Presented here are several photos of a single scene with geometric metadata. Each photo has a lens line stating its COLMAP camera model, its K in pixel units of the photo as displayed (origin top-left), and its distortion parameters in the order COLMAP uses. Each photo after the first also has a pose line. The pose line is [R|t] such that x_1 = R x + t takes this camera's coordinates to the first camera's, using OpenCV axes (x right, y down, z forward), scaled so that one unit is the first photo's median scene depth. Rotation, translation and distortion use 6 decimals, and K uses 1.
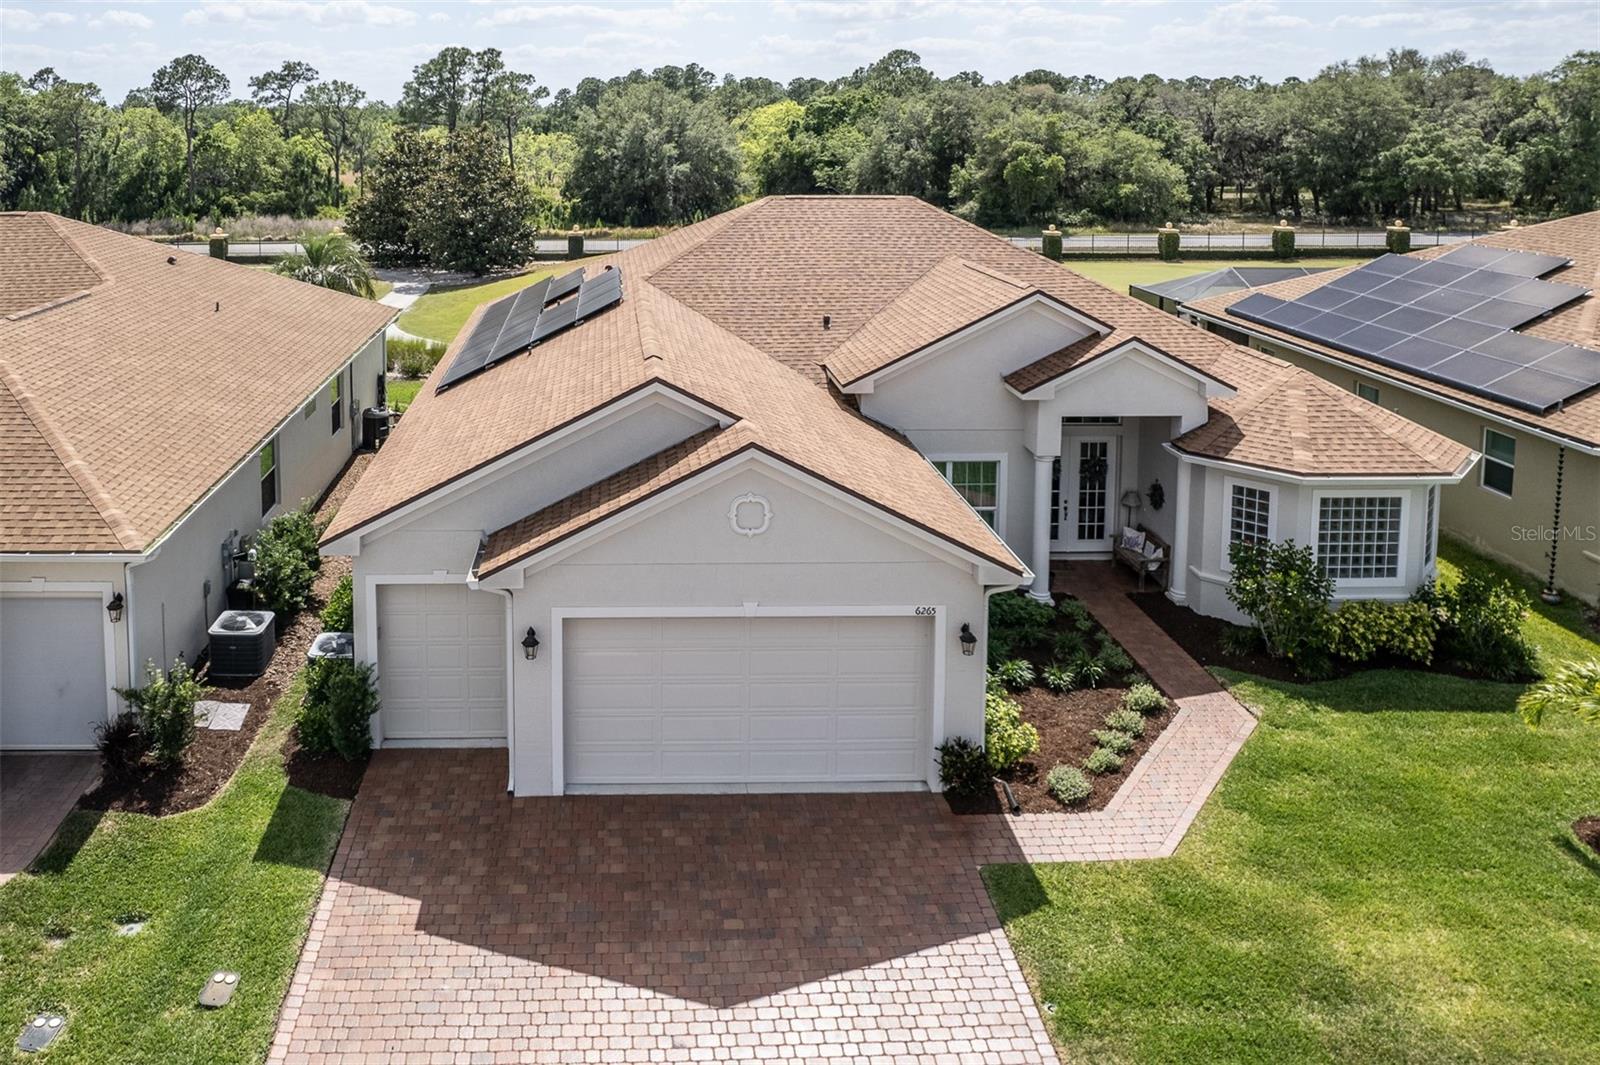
lens RADIAL K [[1192.1, 0, 621.2], [0, 1192.1, 528.6], [0, 0, 1]] dist [-0.066850, 0.047934]
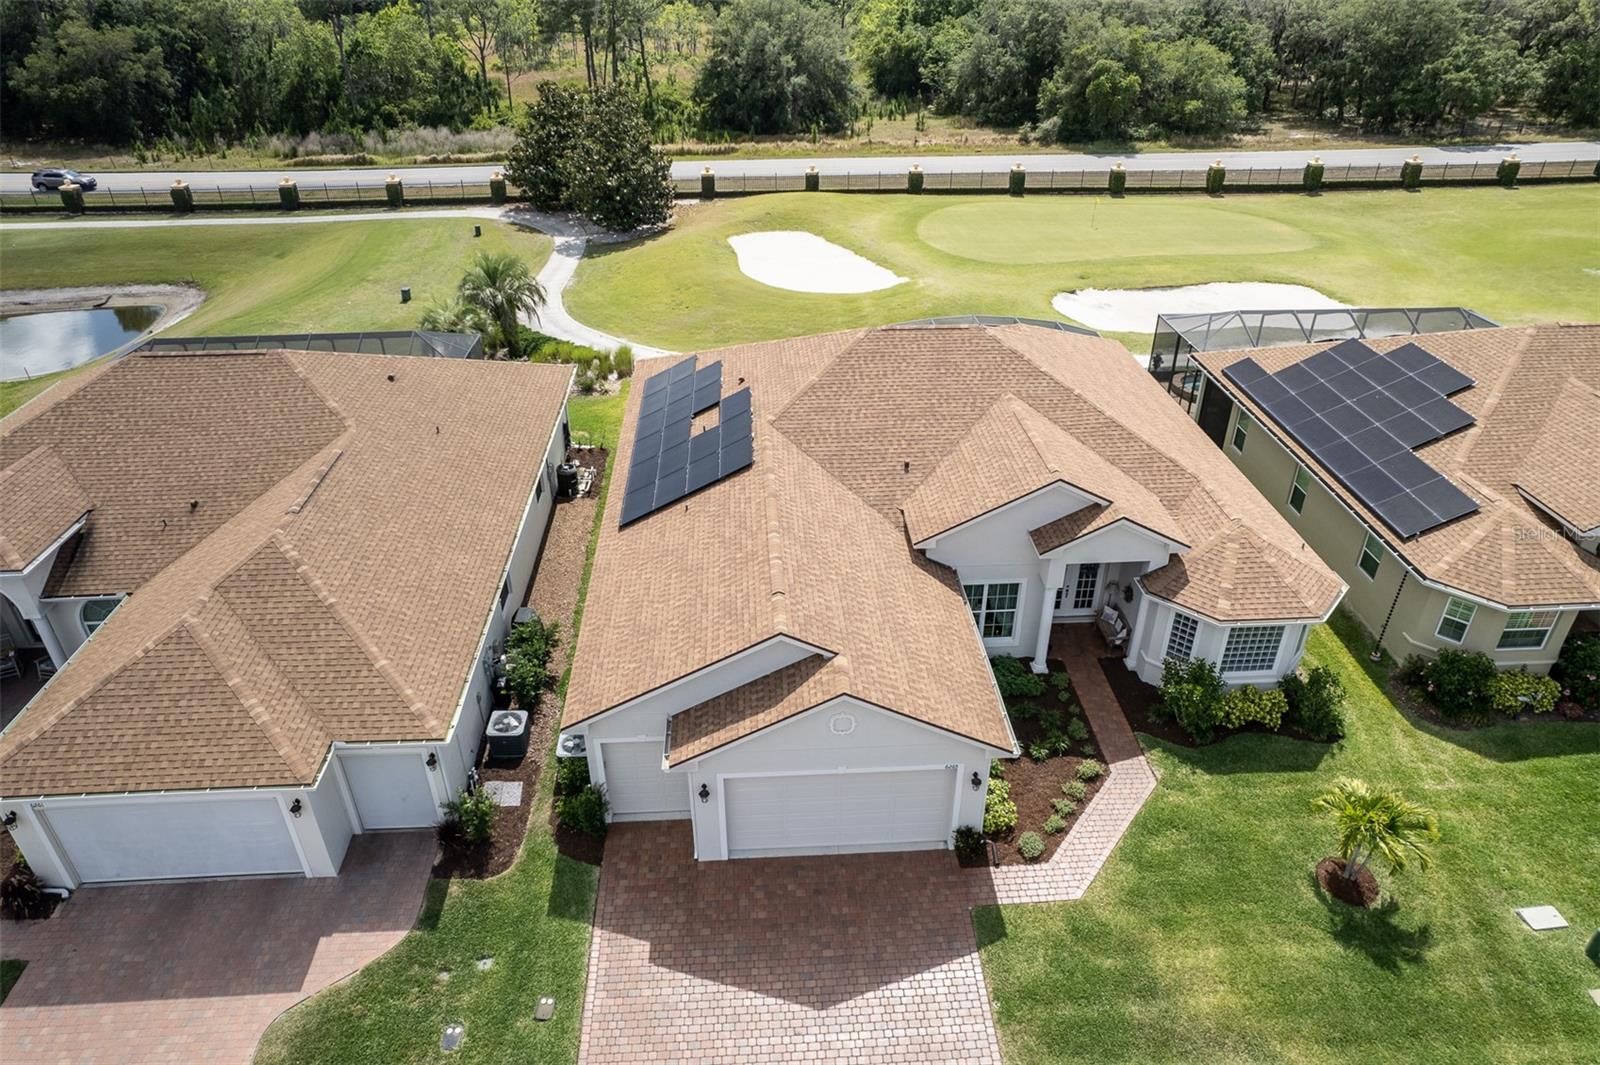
lens RADIAL K [[1021.6, 0, 797.1], [0, 1021.6, 535.7], [0, 0, 1]] dist [-0.075186, 0.070406]
pose [[0.998955, -0.024679, 0.038463, 0.004414], [0.005323, 0.898754, 0.438421, -0.766621], [-0.045388, -0.437758, 0.897946, -0.075938]]
